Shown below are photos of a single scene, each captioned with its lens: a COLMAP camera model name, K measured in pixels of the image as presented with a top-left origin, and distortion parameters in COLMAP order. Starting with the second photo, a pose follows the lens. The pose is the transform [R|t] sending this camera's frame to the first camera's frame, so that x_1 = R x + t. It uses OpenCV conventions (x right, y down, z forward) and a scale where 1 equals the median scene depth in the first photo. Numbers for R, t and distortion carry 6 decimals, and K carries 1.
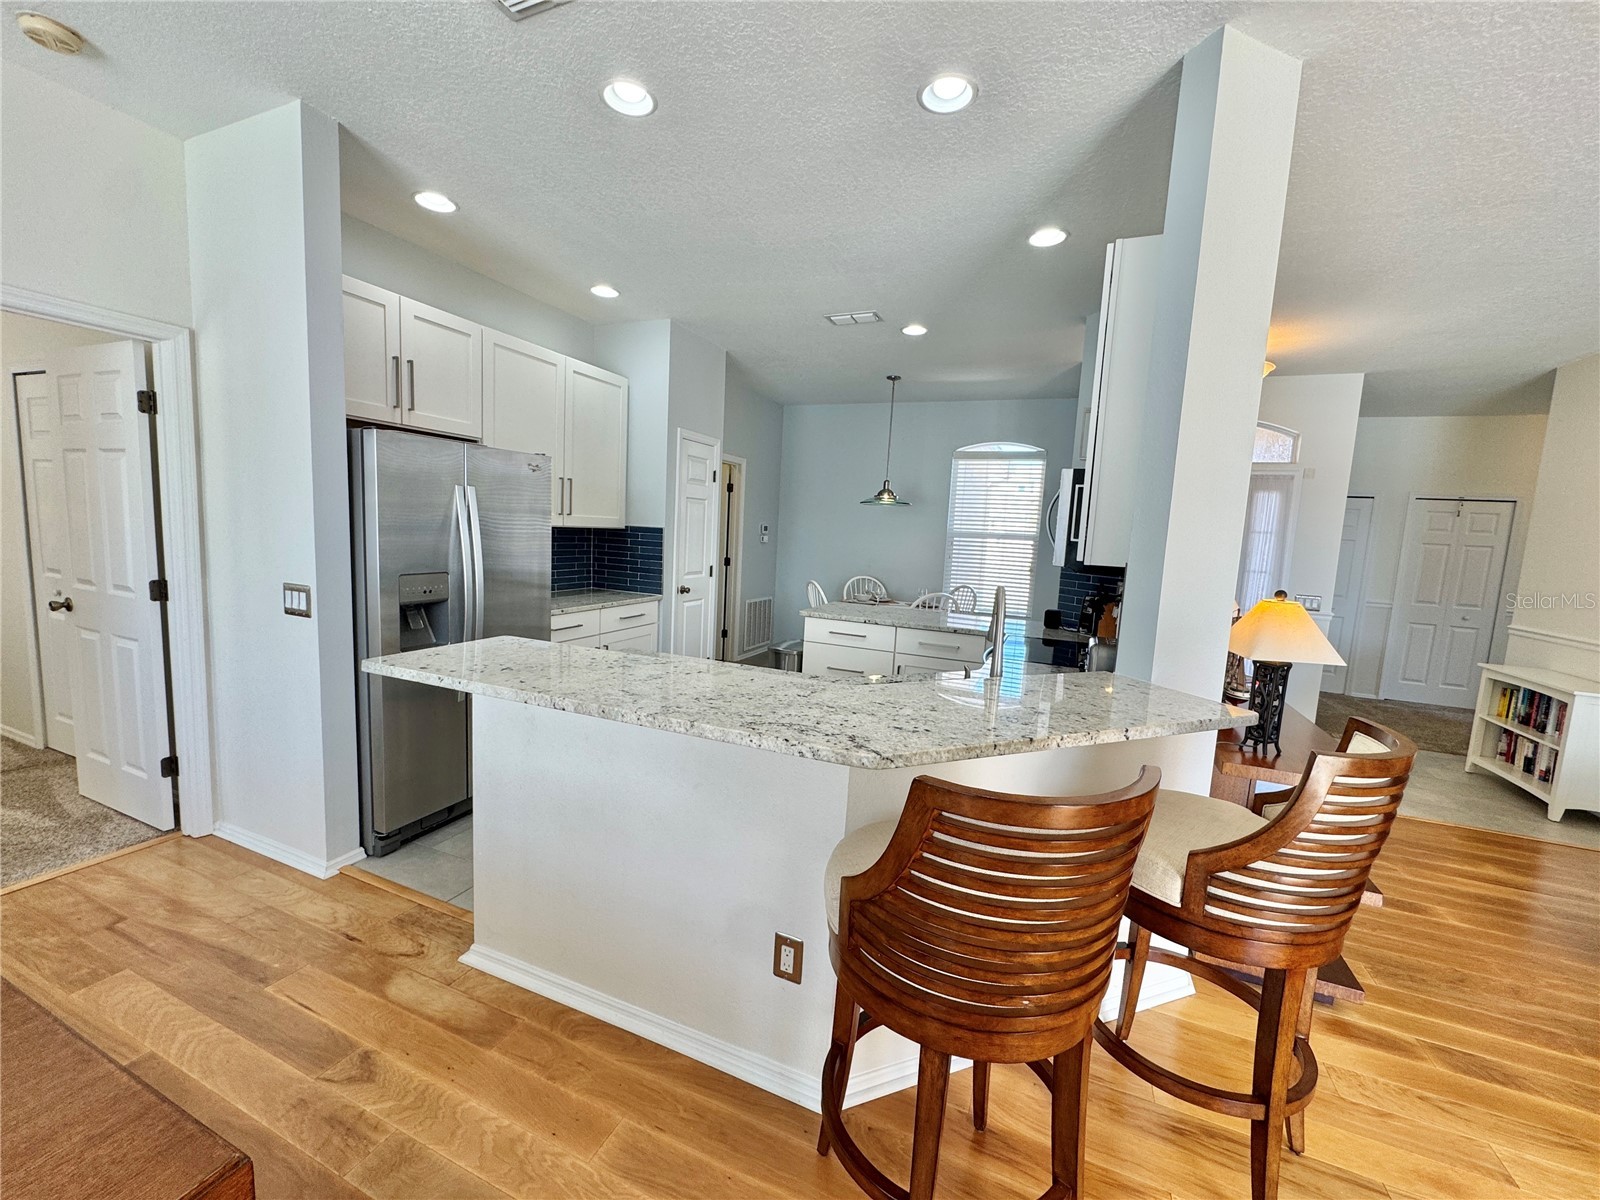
lens RADIAL K [[640.8, 0, 802.3], [0, 640.8, 600.3], [0, 0, 1]] dist [-0.006802, 0.000483]
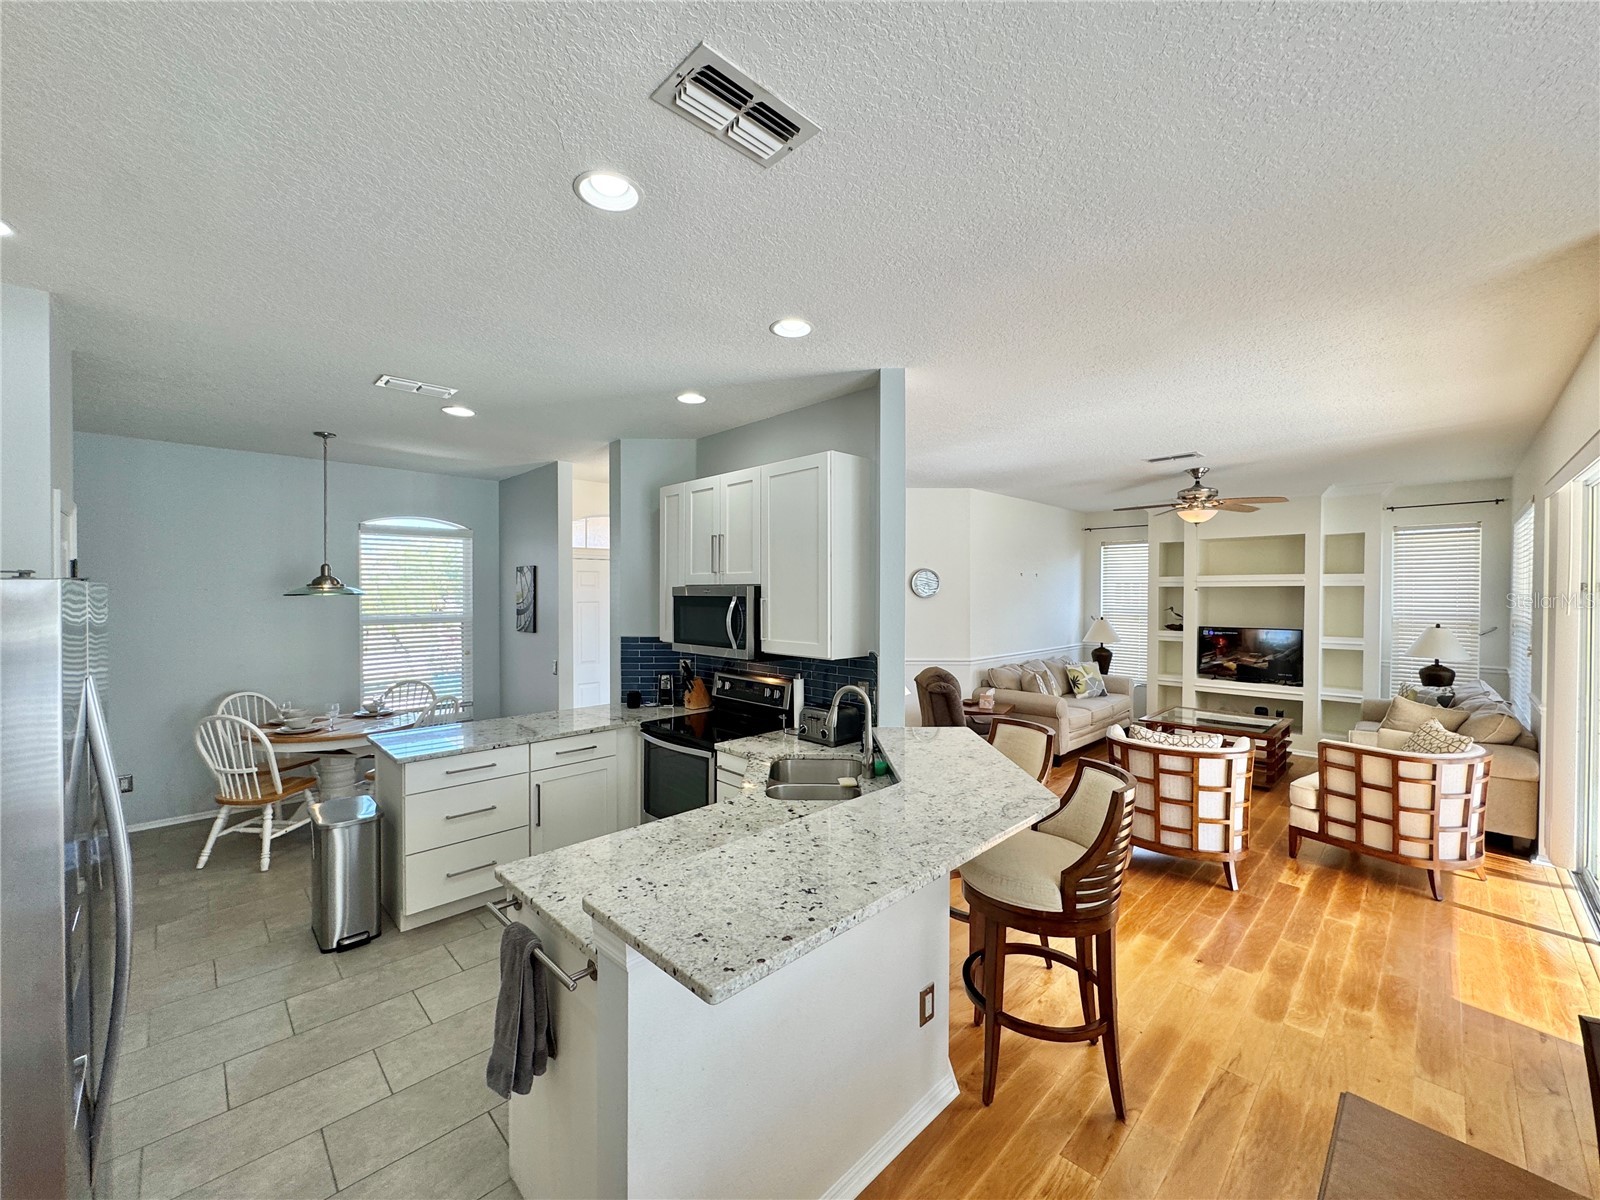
lens RADIAL K [[640.8, 0, 802.9], [0, 640.8, 595.1], [0, 0, 1]] dist [-0.006802, 0.000483]
pose [[0.384220, -0.056697, 0.921499, -0.486322], [0.124411, 0.992188, 0.009173, -0.117421], [-0.914820, 0.111120, 0.388273, 0.244833]]
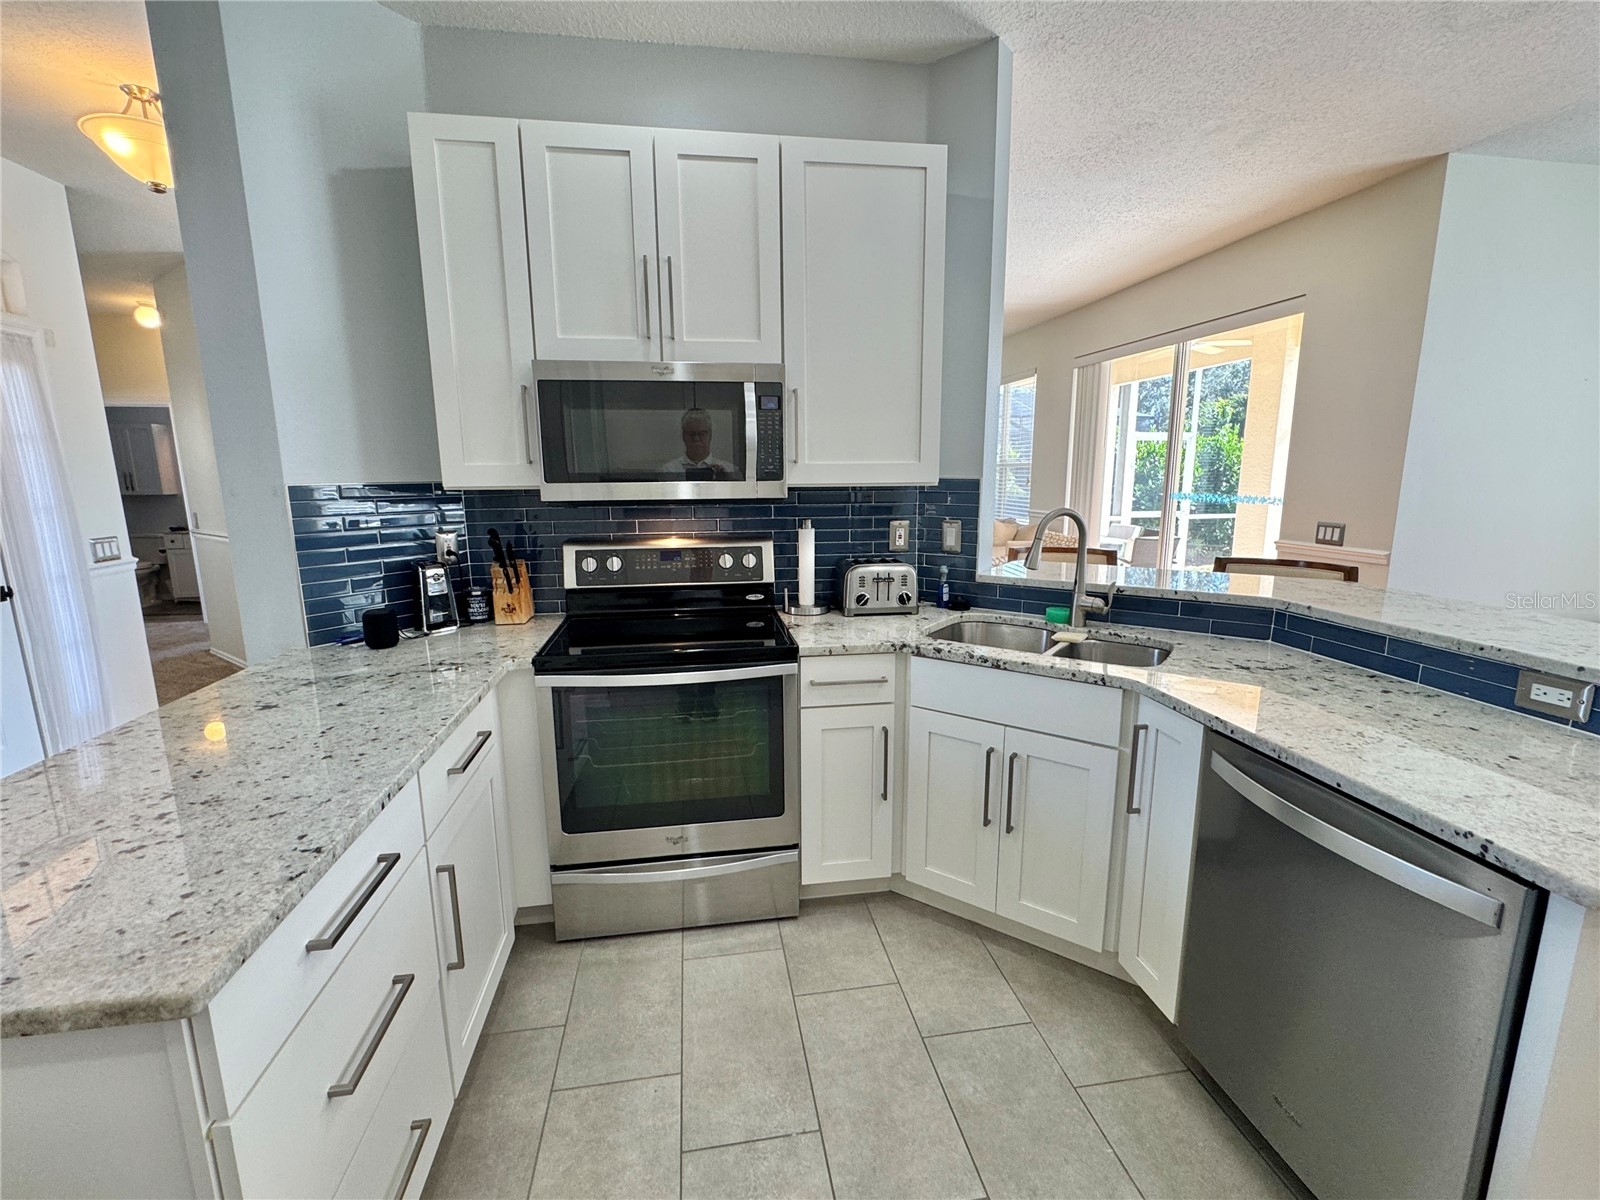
lens RADIAL K [[703.8, 0, 798.6], [0, 703.8, 601.2], [0, 0, 1]] dist [-0.004820, 0.000079]
pose [[-0.517805, -0.202871, 0.831096, -0.218867], [0.076838, 0.956521, 0.281361, -0.109700], [-0.852041, 0.209550, -0.479703, 0.877761]]
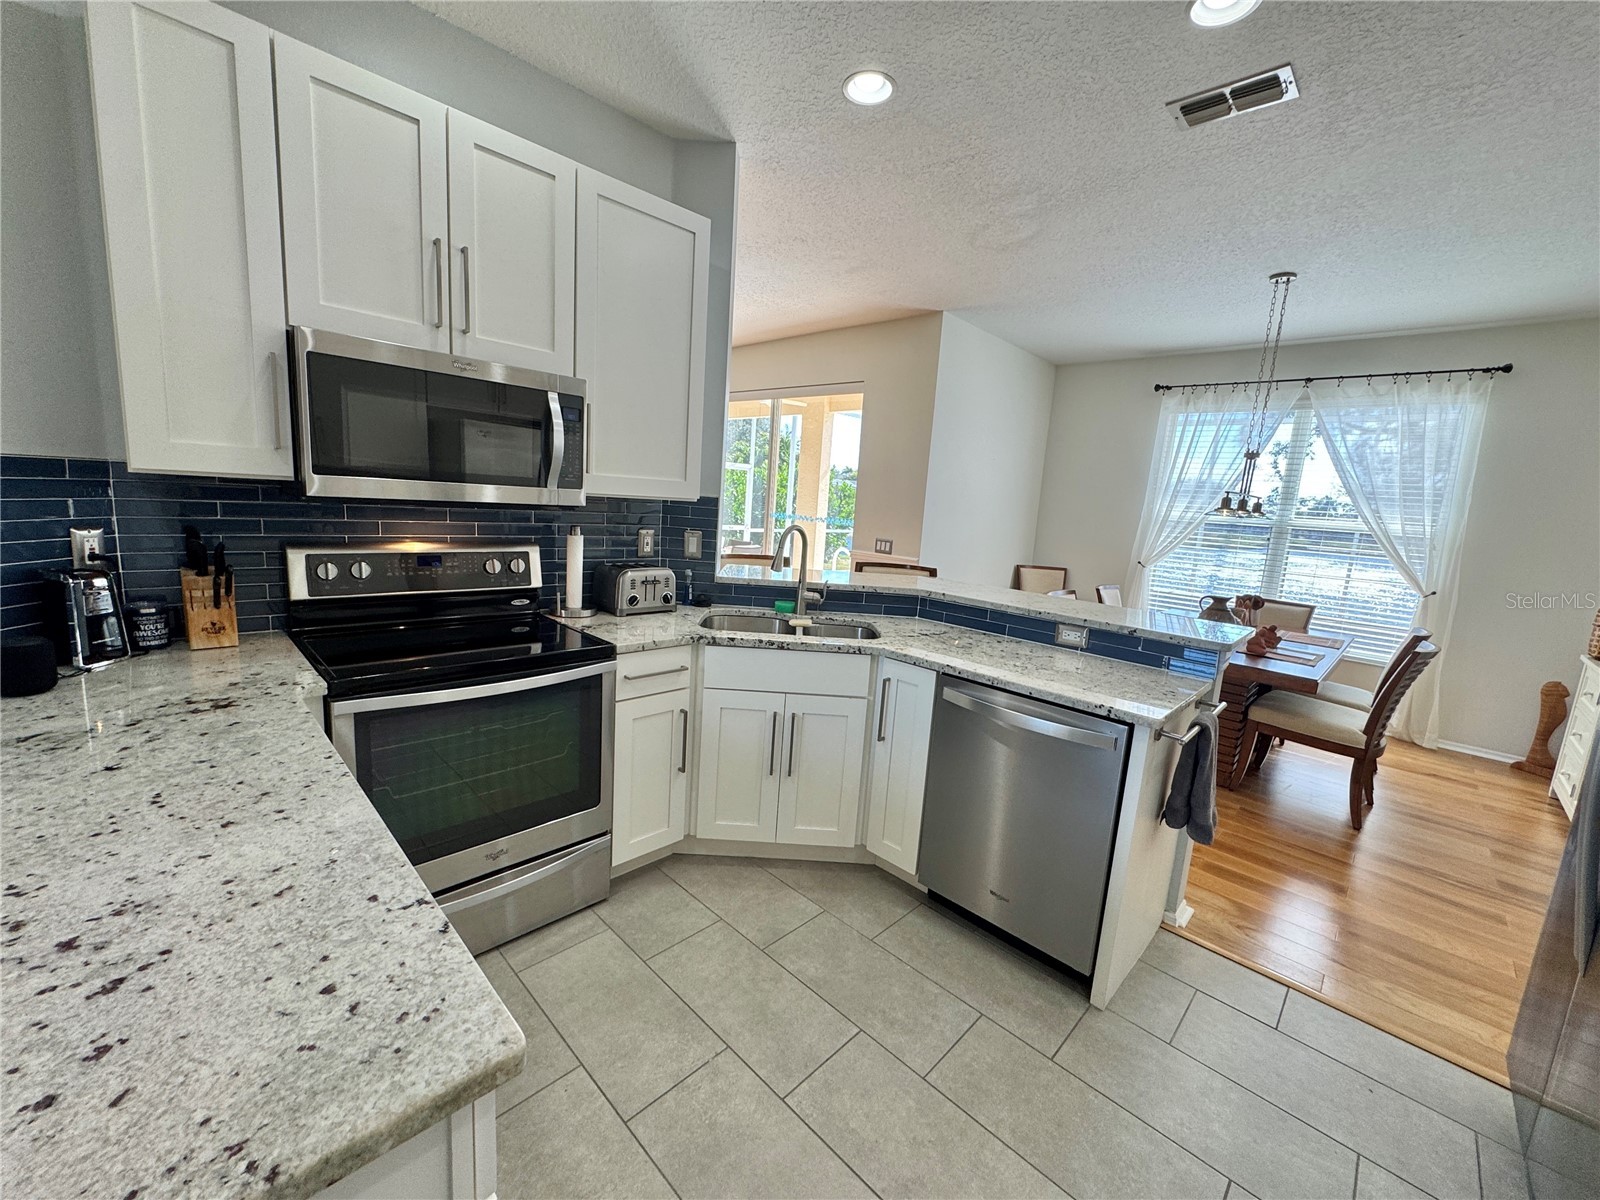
lens RADIAL K [[640.8, 0, 806.5], [0, 640.8, 601.3], [0, 0, 1]] dist [-0.006802, 0.000483]
pose [[-0.921292, -0.172734, 0.348404, -0.115735], [-0.072559, 0.956555, 0.282378, -0.119408], [-0.382043, 0.234872, -0.893800, 1.013441]]
